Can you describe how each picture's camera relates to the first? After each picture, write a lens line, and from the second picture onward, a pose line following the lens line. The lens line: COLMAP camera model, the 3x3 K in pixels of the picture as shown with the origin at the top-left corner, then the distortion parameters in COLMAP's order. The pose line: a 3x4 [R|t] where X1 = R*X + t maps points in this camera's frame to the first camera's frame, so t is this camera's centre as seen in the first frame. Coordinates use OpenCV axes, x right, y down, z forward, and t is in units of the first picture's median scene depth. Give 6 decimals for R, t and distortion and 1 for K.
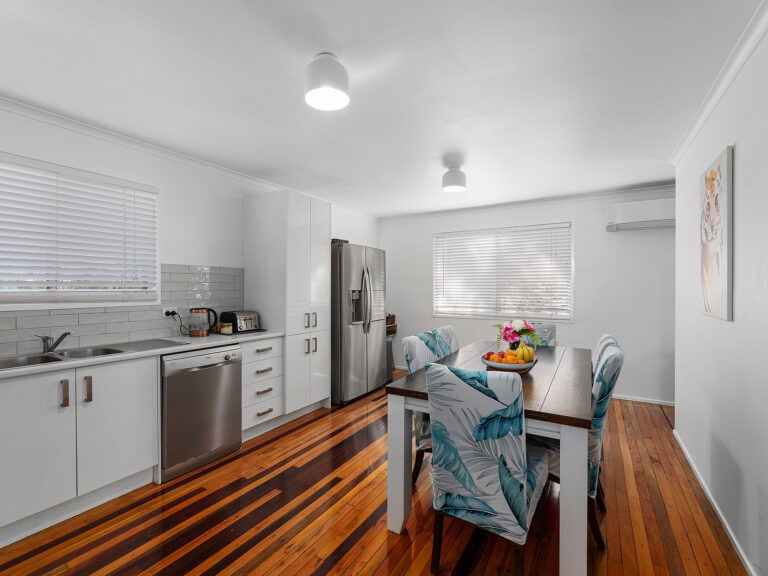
lens RADIAL K [[360.1, 0, 384.0], [0, 360.1, 288.0], [0, 0, 1]] dist [-0.001180, 0.000020]
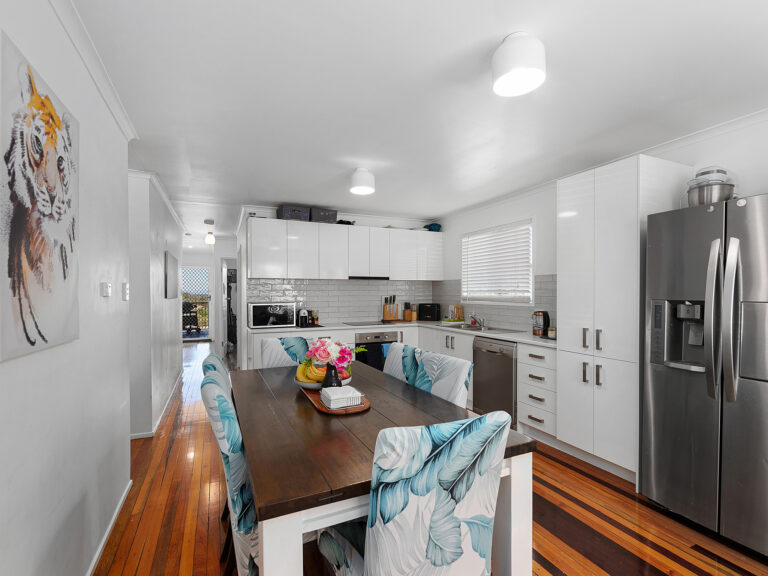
lens RADIAL K [[360.1, 0, 384.0], [0, 360.1, 288.0], [0, 0, 1]] dist [-0.001180, 0.000020]
pose [[-0.560687, -0.009201, -0.827977, 0.785837], [0.000558, 0.999934, -0.011489, -0.007669], [0.828028, -0.006904, -0.560645, 1.296462]]
